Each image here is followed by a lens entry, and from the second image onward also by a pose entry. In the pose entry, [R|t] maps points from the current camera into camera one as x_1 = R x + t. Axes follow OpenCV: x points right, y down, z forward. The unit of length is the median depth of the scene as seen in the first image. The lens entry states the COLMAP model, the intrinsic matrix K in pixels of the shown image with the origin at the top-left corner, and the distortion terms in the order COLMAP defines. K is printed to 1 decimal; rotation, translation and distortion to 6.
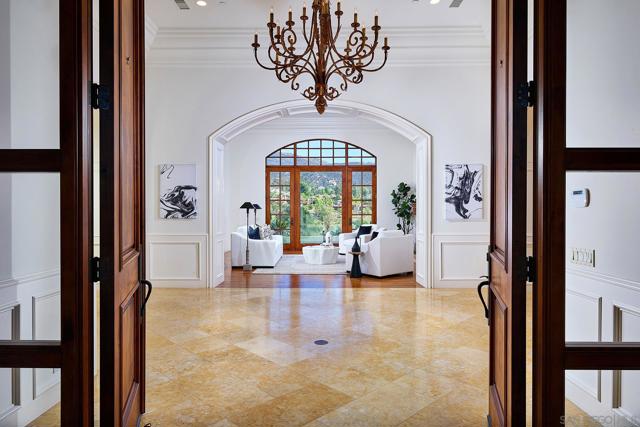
lens RADIAL K [[408.6, 0, 320.0], [0, 408.6, 213.5], [0, 0, 1]] dist [0.003754, 0.000571]
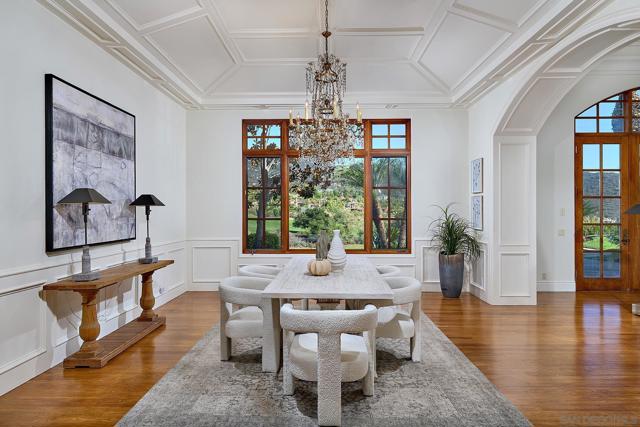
lens RADIAL K [[408.6, 0, 320.0], [0, 408.6, 213.5], [0, 0, 1]] dist [0.003754, 0.000571]
pose [[0.999835, 0.000557, -0.018172, -0.456721], [-0.000655, 0.999985, -0.005418, -0.007482], [0.018169, 0.005429, 0.999820, 0.452697]]
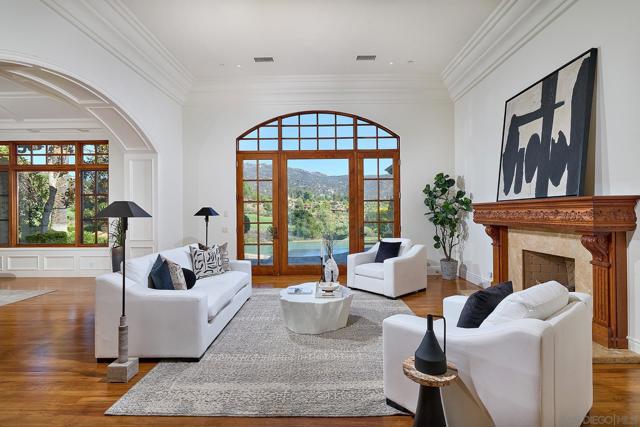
lens RADIAL K [[326.7, 0, 320.0], [0, 326.7, 213.5], [0, 0, 1]] dist [0.002287, 0.000117]
pose [[0.999965, -0.007704, -0.003238, 0.007048], [0.007684, 0.999951, -0.006289, -0.008482], [0.003286, 0.006264, 0.999975, 0.455489]]
